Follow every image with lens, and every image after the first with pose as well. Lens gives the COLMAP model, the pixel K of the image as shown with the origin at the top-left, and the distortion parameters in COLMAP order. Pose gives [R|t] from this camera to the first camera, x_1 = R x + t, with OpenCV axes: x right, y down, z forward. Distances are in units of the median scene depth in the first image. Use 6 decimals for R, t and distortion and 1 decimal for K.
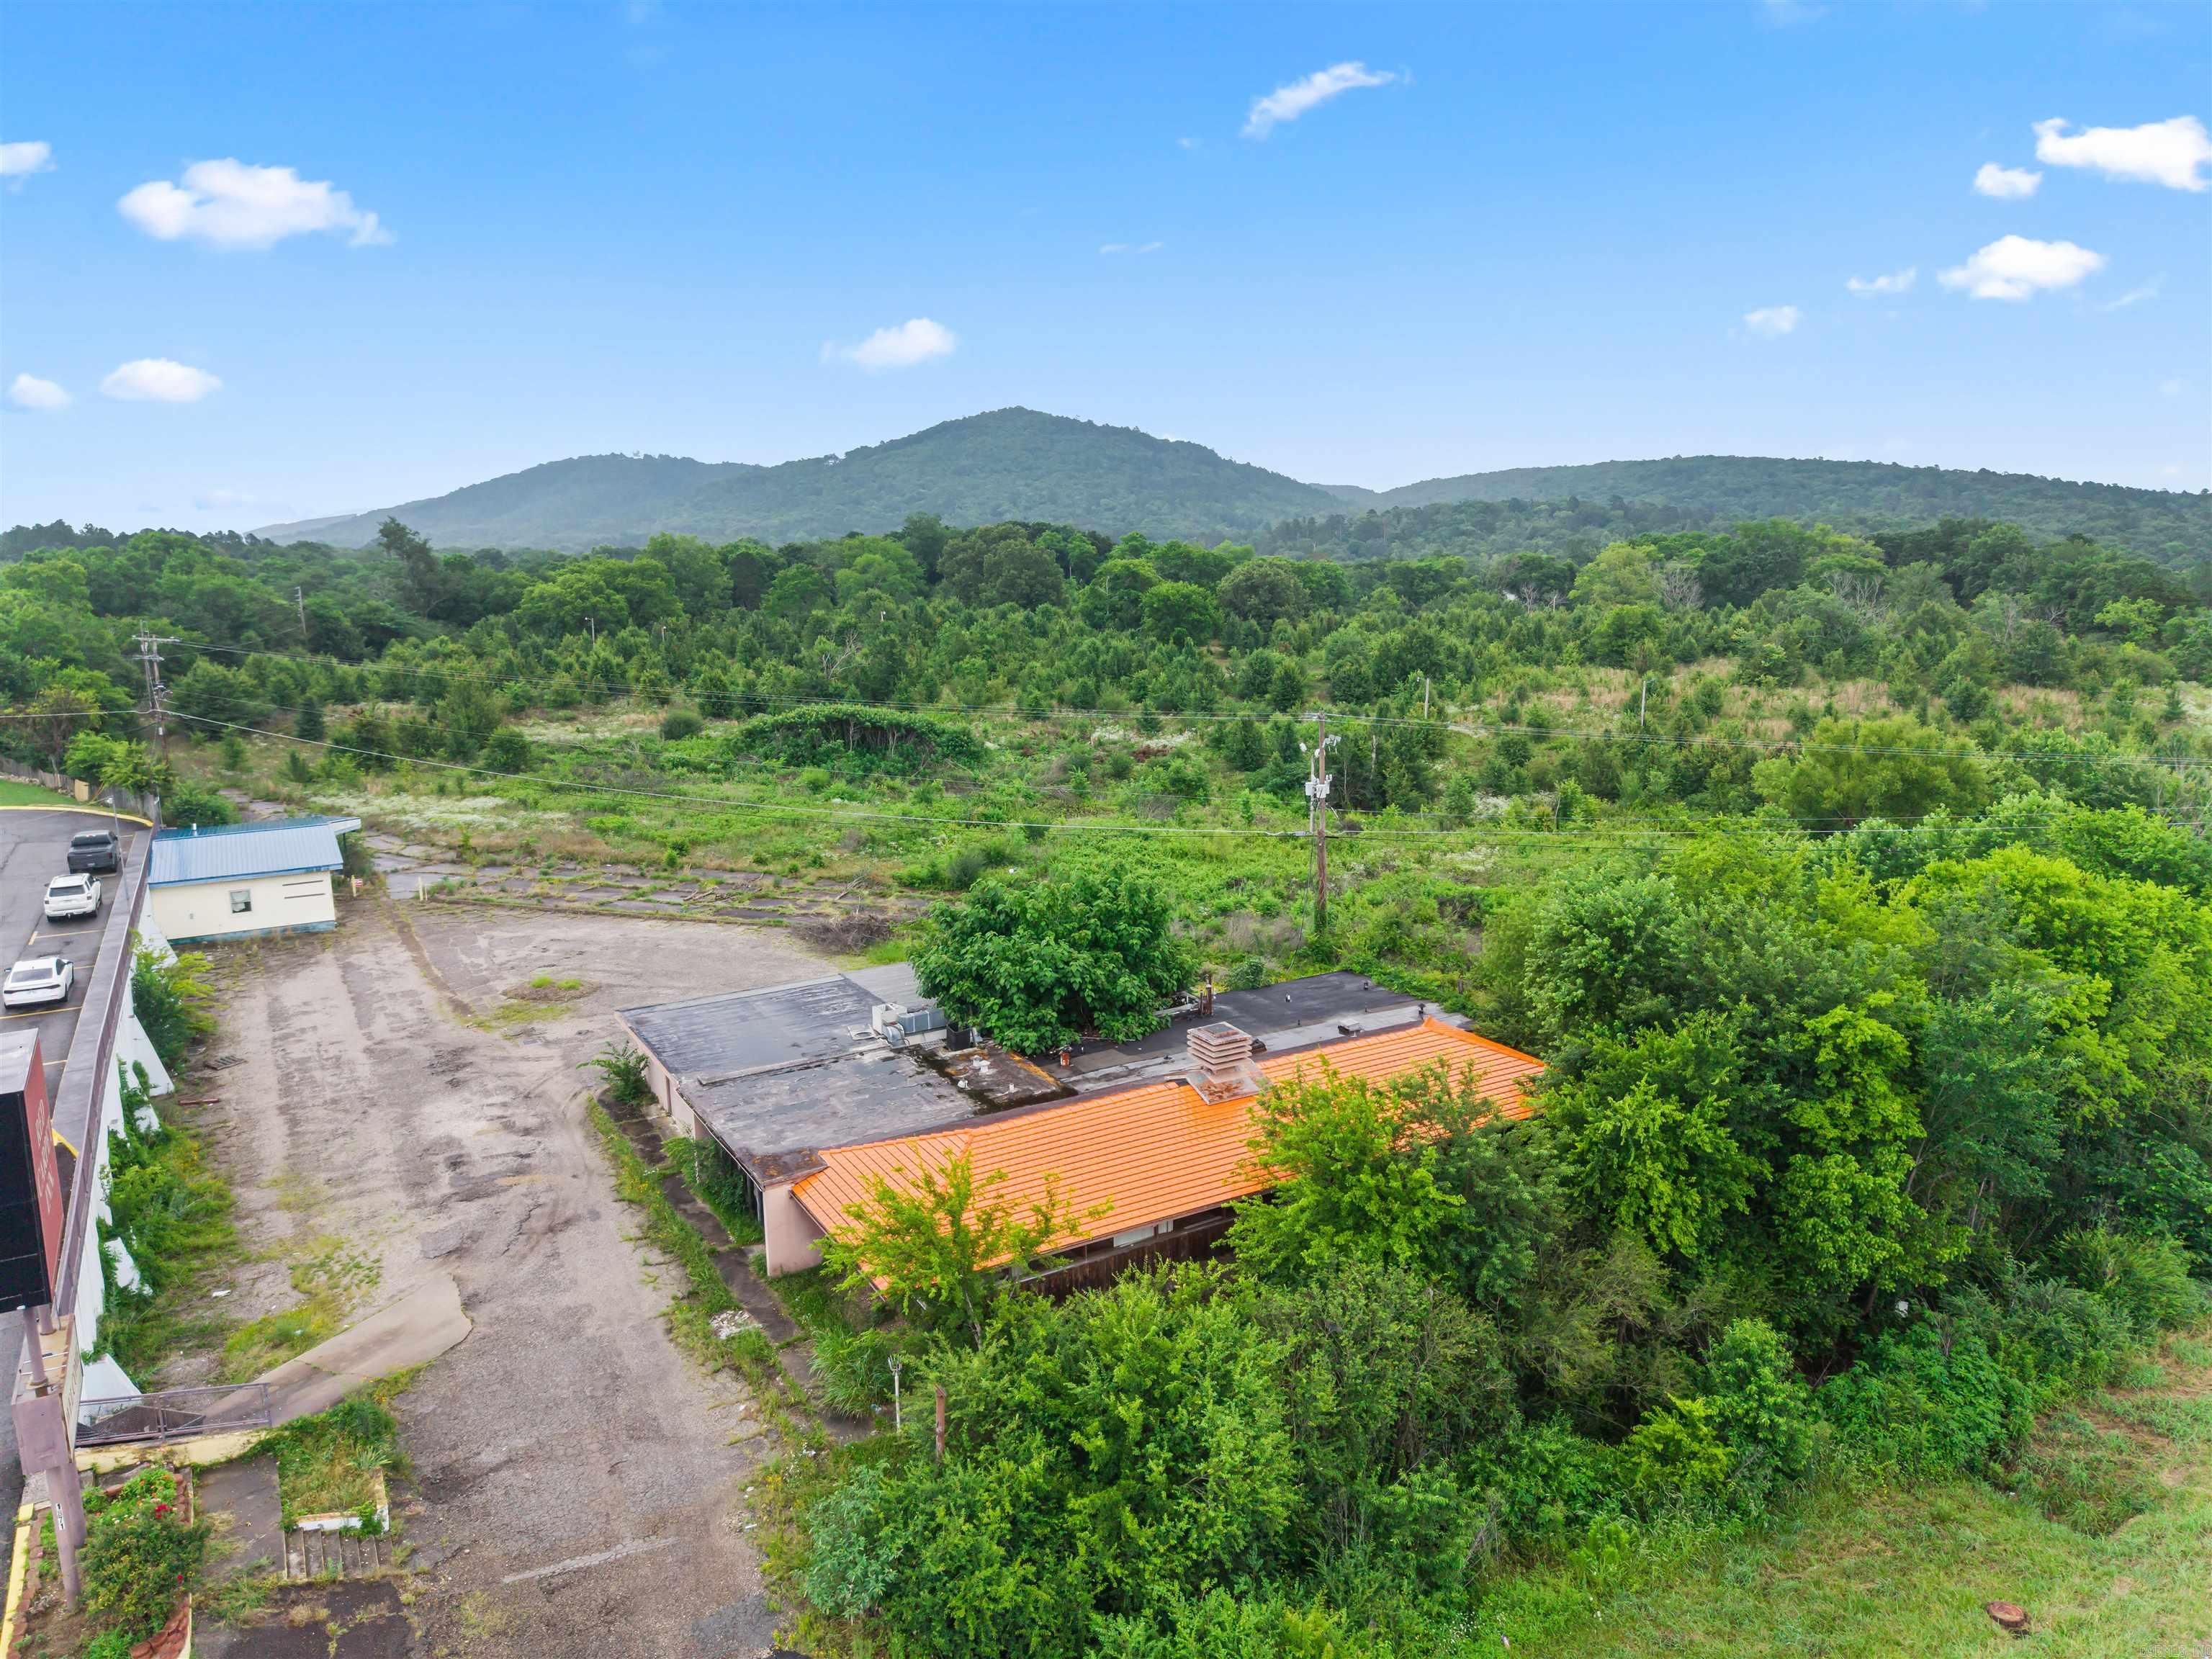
lens RADIAL K [[1483.2, 0, 1107.6], [0, 1483.2, 827.5], [0, 0, 1]] dist [0.022868, -0.018183]
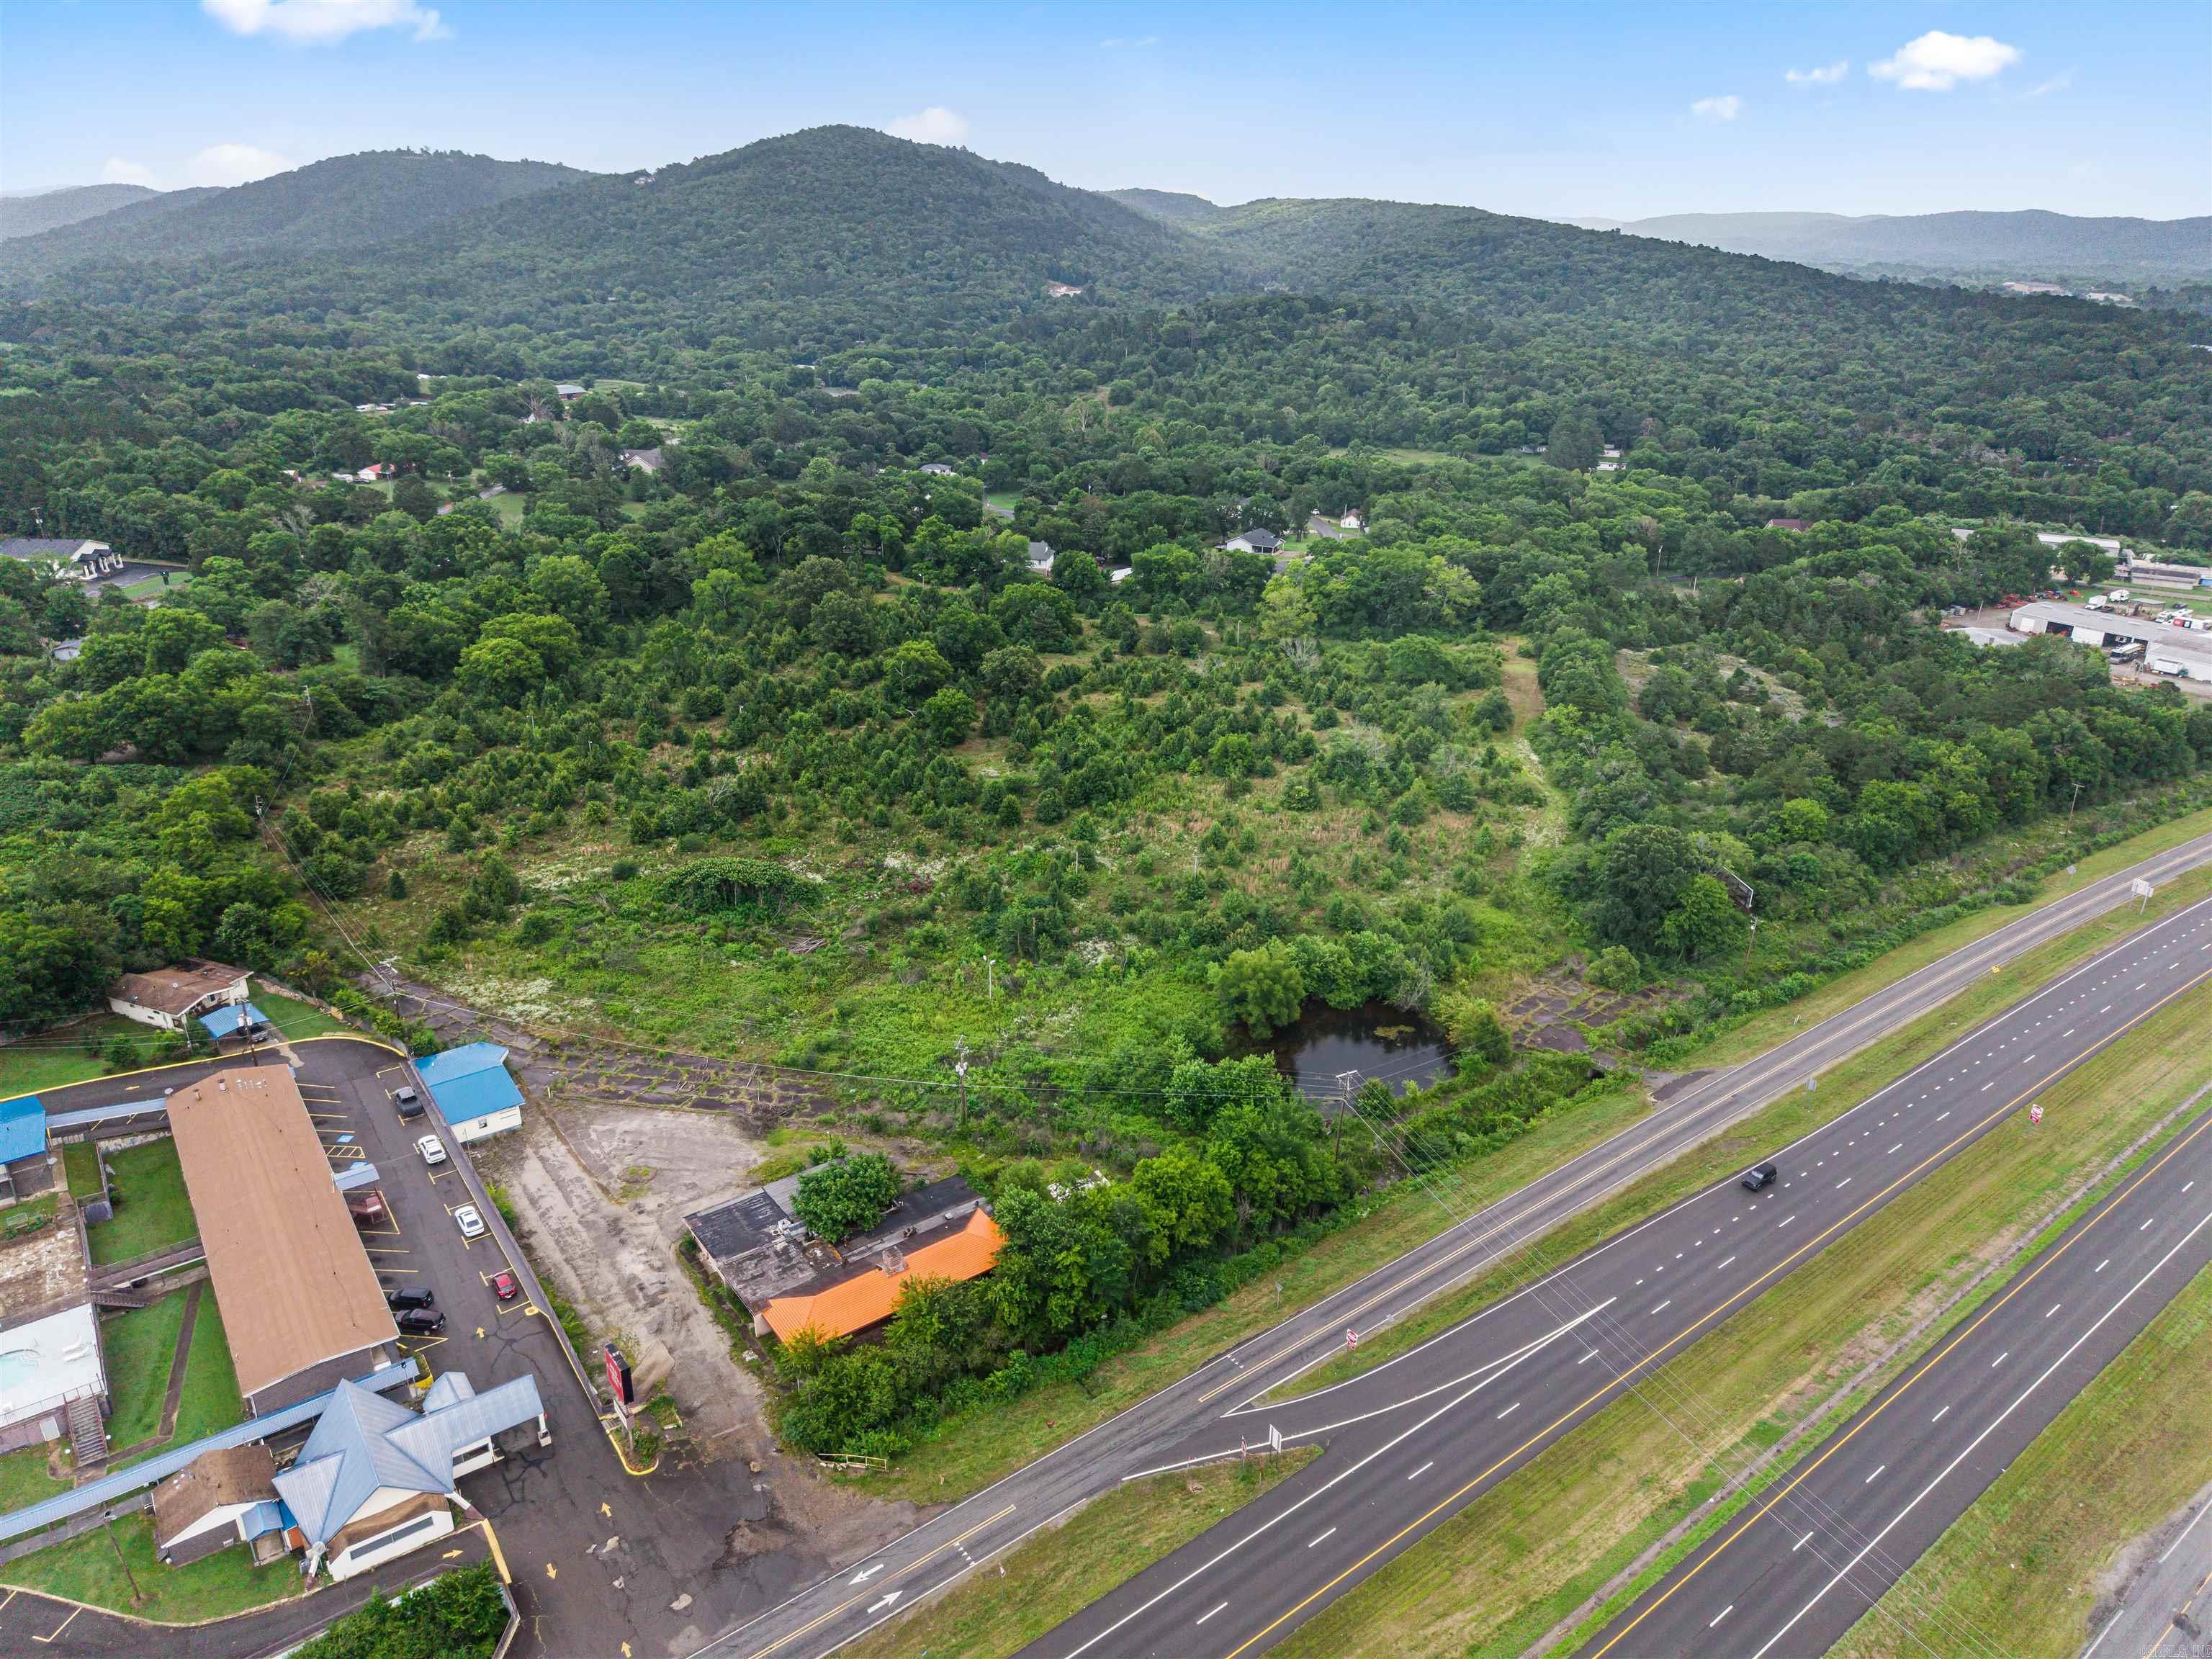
lens RADIAL K [[1483.2, 0, 1105.7], [0, 1483.2, 829.4], [0, 0, 1]] dist [0.022868, -0.018183]
pose [[0.994589, -0.015735, 0.102690, 0.235778], [-0.005470, 0.979161, 0.203011, -1.519097], [-0.103744, -0.202475, 0.973777, -2.151807]]
